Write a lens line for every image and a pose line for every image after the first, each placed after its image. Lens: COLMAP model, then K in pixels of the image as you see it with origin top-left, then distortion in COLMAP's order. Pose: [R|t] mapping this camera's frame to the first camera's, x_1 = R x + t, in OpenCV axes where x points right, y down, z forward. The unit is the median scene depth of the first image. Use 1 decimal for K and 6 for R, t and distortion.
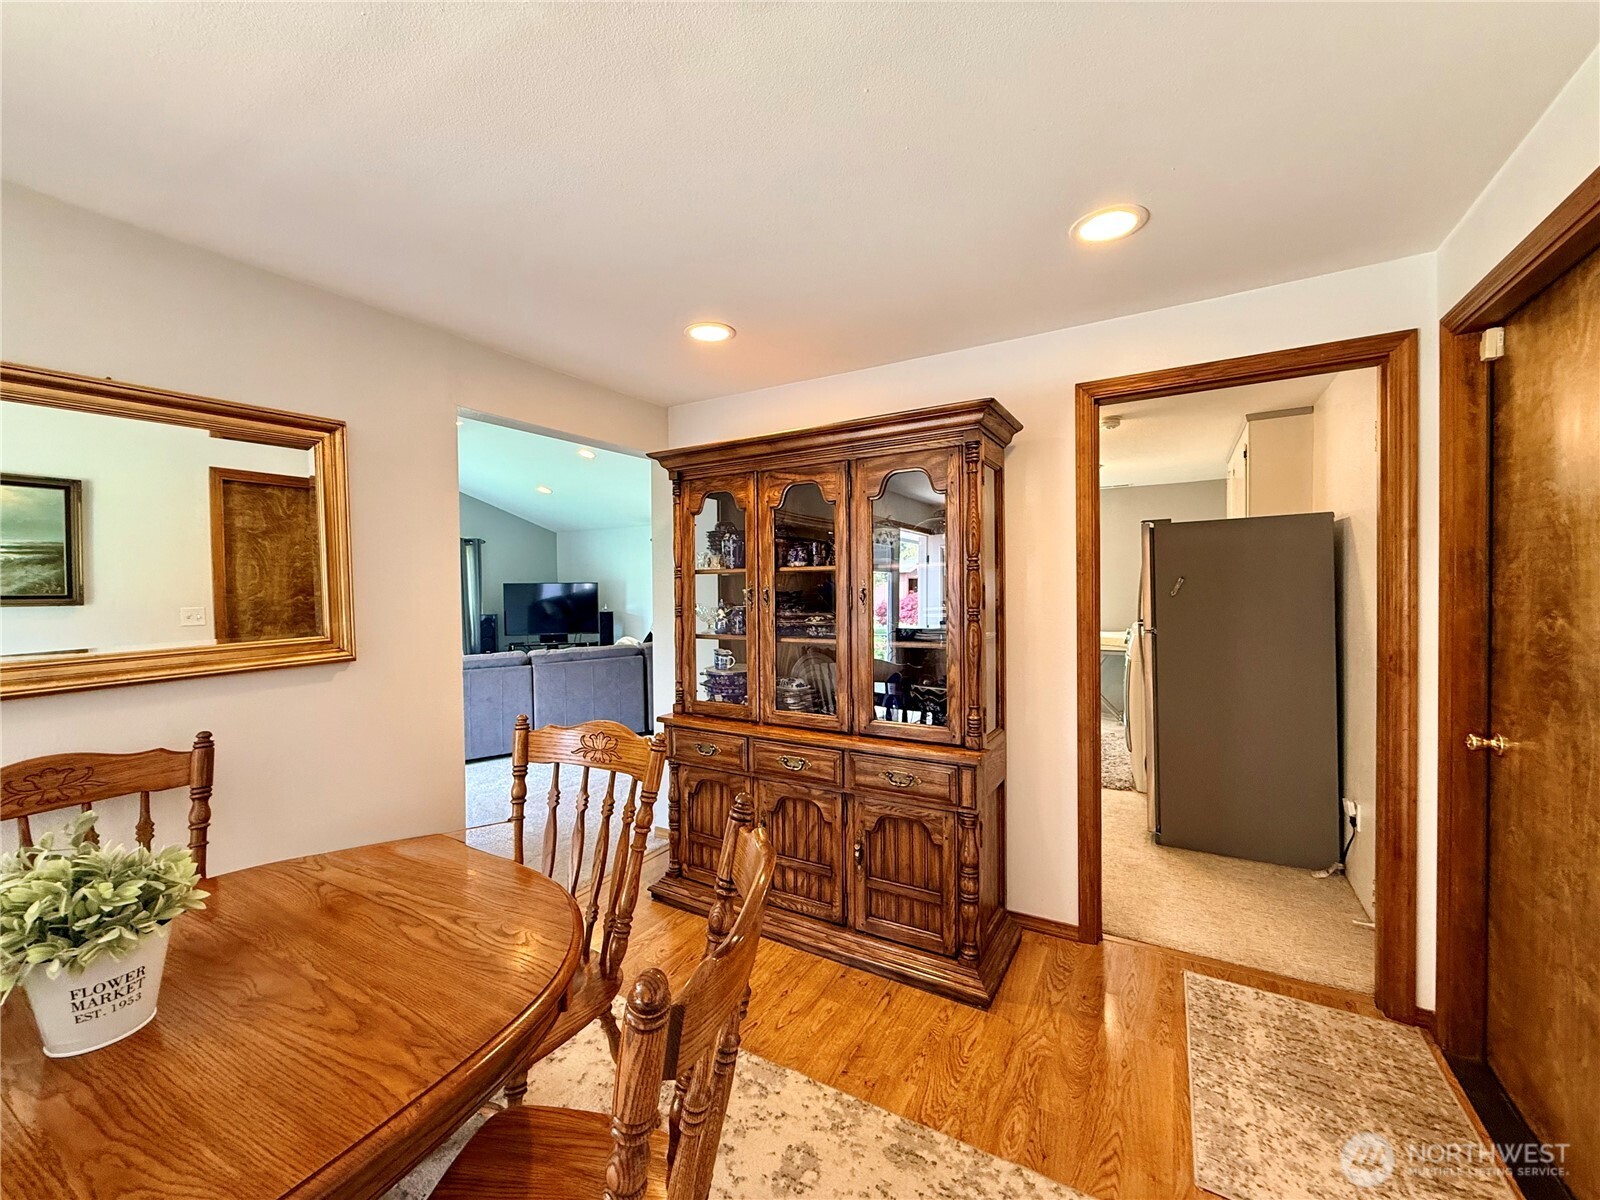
lens RADIAL K [[637.3, 0, 804.9], [0, 637.3, 594.2], [0, 0, 1]] dist [-0.002291, -0.000118]
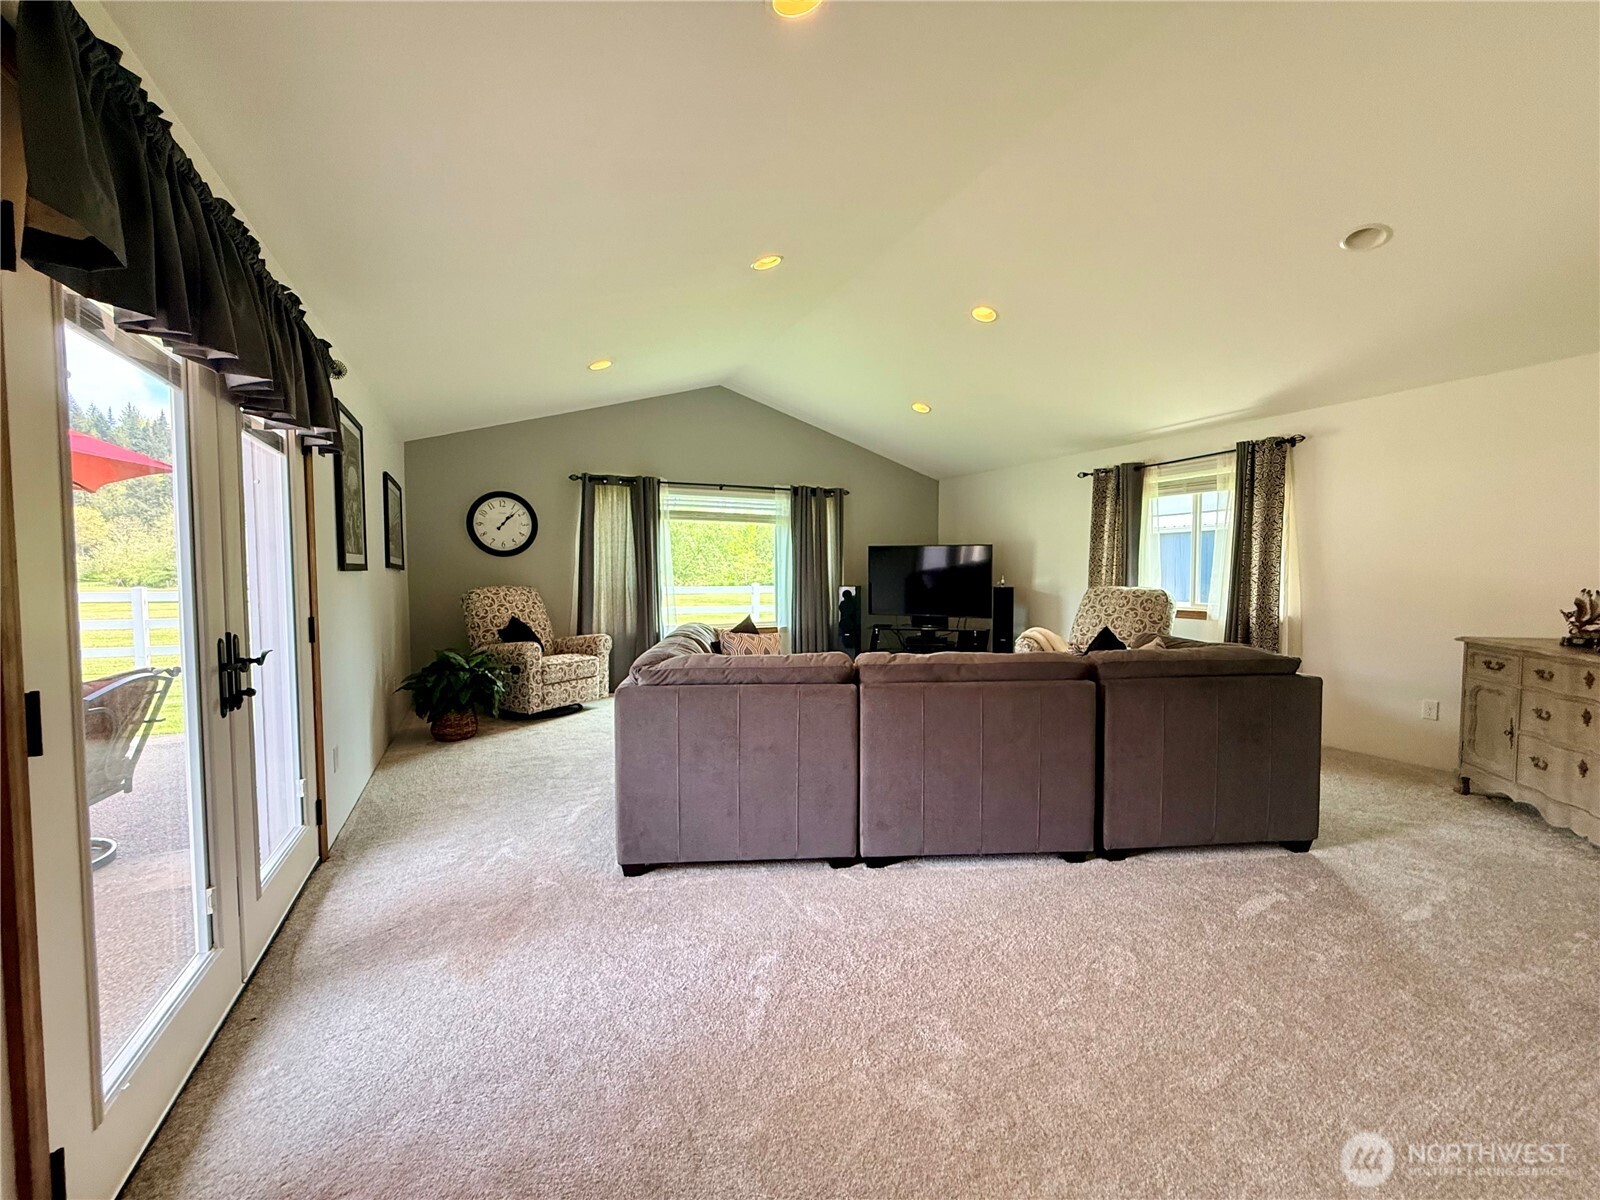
lens RADIAL K [[637.3, 0, 804.2], [0, 637.3, 596.1], [0, 0, 1]] dist [-0.002291, -0.000118]
pose [[0.828611, 0.040681, -0.558344, -0.109091], [-0.022287, 0.998963, 0.039710, 0.014799], [0.559381, -0.020461, 0.828658, 0.321085]]
